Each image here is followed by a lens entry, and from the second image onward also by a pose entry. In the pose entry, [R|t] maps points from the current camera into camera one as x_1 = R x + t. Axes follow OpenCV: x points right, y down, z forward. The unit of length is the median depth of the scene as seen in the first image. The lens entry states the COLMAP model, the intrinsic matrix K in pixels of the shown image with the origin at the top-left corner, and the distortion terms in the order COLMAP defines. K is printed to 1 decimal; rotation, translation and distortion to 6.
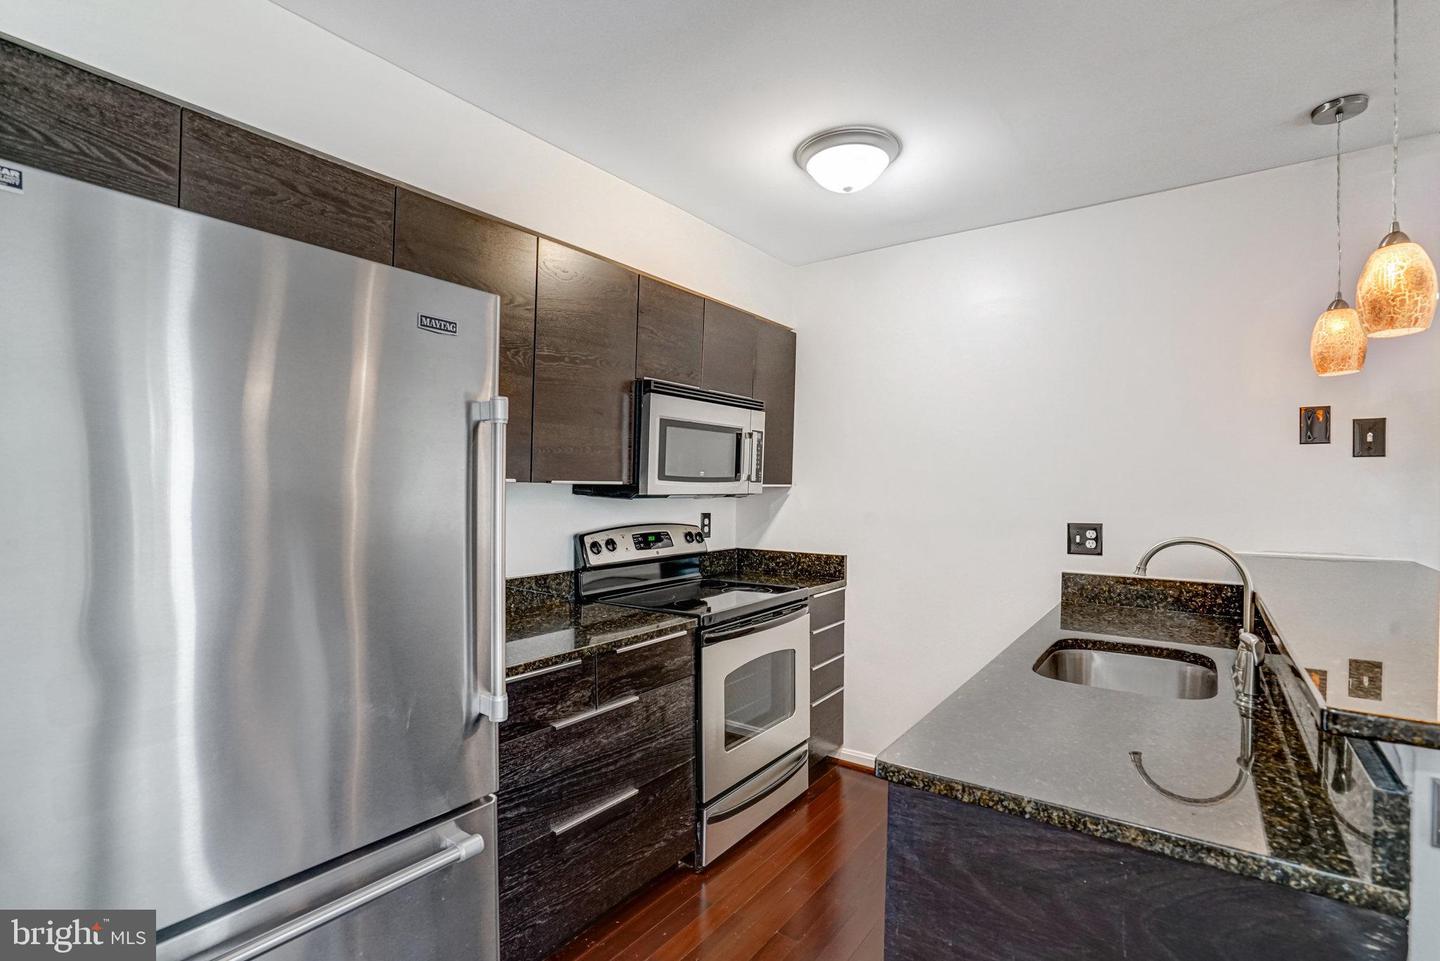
lens RADIAL K [[701.5, 0, 720.0], [0, 701.5, 480.5], [0, 0, 1]] dist [-0.003097, 0.000454]
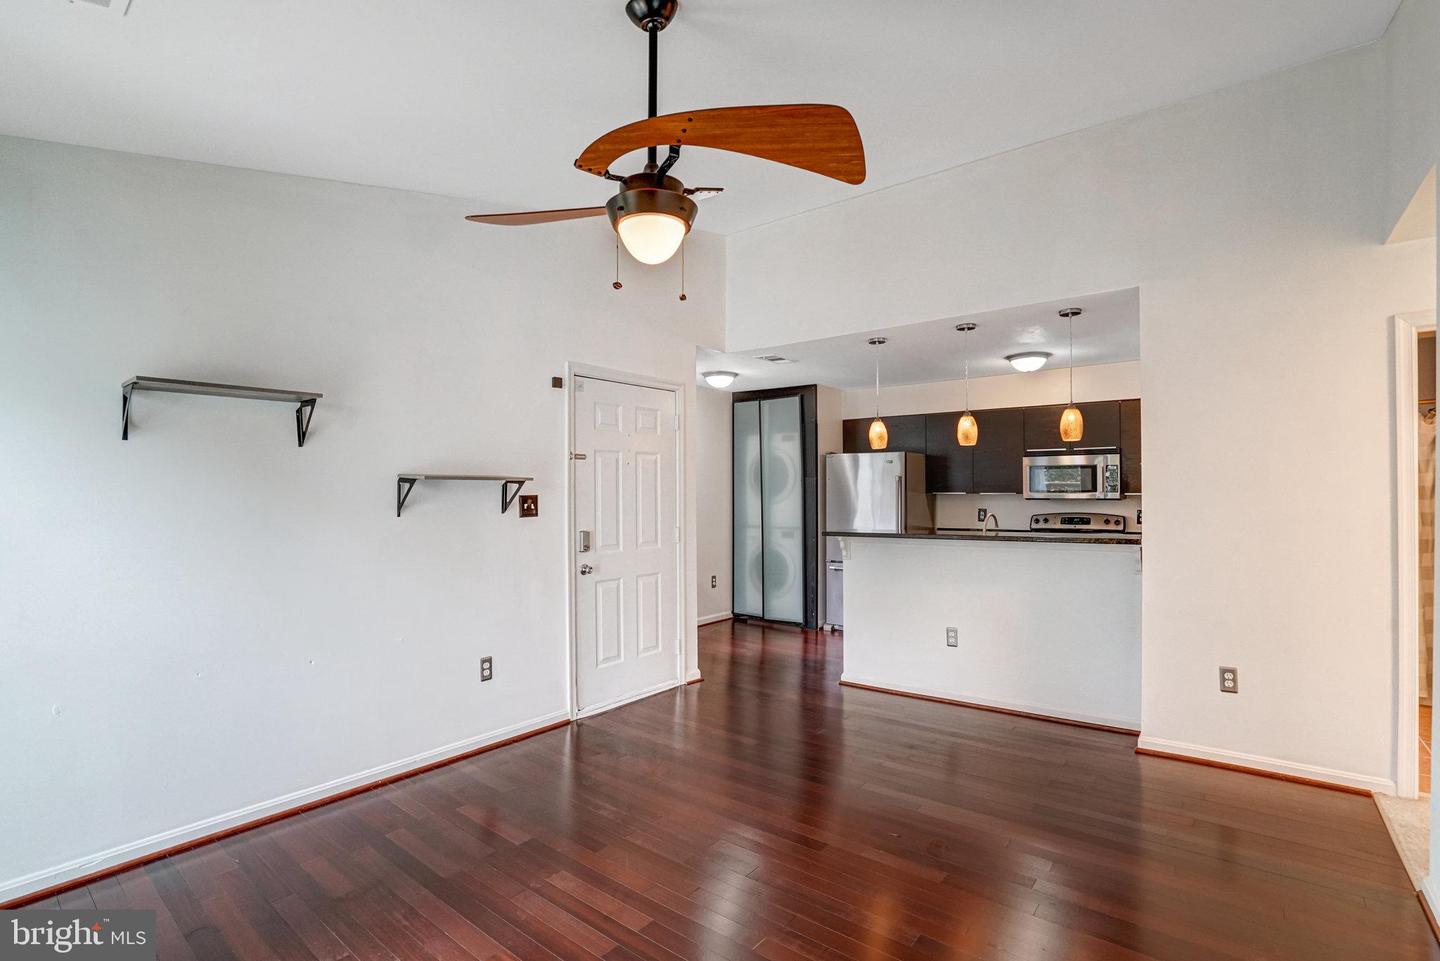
lens RADIAL K [[707.7, 0, 722.0], [0, 707.7, 489.3], [0, 0, 1]] dist [-0.070608, 0.037899]
pose [[-0.041428, -0.007330, -0.999115, 2.024446], [0.009703, 0.999923, -0.007738, -0.002599], [0.999094, -0.010015, -0.041353, 0.041778]]
